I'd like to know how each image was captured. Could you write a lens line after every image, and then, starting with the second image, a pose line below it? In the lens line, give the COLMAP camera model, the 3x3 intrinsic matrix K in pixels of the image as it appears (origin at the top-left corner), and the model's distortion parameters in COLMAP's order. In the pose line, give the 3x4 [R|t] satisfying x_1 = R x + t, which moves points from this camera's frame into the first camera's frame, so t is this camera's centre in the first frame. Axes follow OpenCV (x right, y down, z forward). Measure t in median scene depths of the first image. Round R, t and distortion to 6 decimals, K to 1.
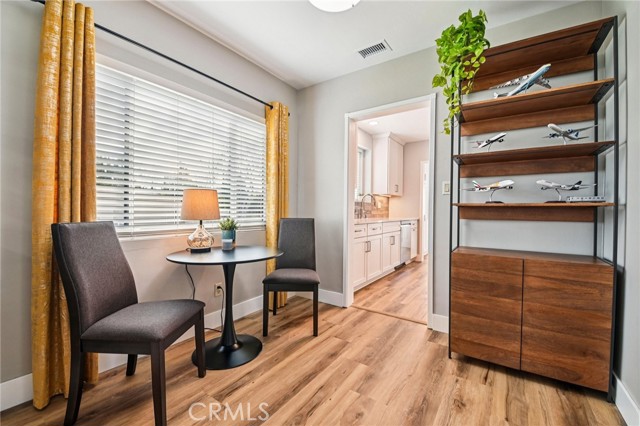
lens RADIAL K [[261.2, 0, 319.6], [0, 261.2, 214.1], [0, 0, 1]] dist [0.001573, -0.012211]
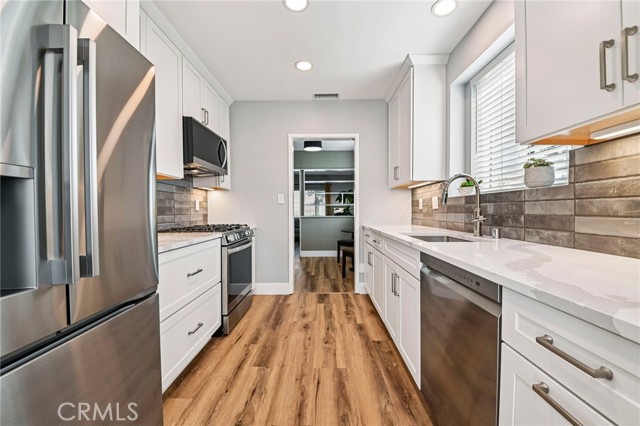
lens RADIAL K [[254.8, 0, 317.7], [0, 254.8, 214.8], [0, 0, 1]] dist [0.001432, -0.008977]
pose [[-0.832640, -0.001132, -0.553813, 1.317373], [-0.012751, 0.999772, 0.017128, -0.041587], [0.553667, 0.021323, -0.832465, 2.702555]]
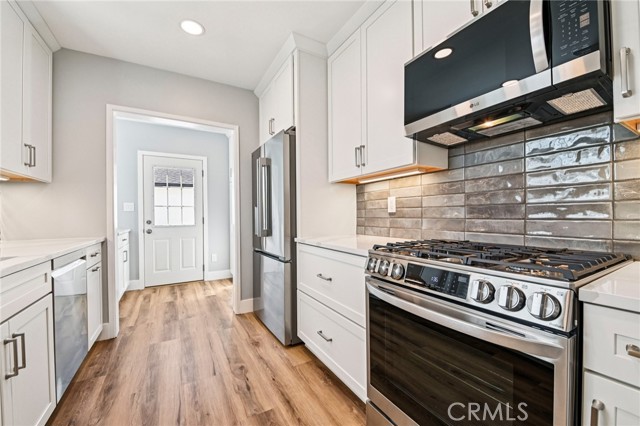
lens RADIAL K [[259.2, 0, 327.8], [0, 259.2, 214.0], [0, 0, 1]] dist [0.001947, -0.010779]
pose [[0.410713, -0.012300, 0.911682, 0.408877], [0.025875, 0.999664, 0.001831, -0.037192], [-0.911397, 0.022838, 0.410893, 1.379656]]
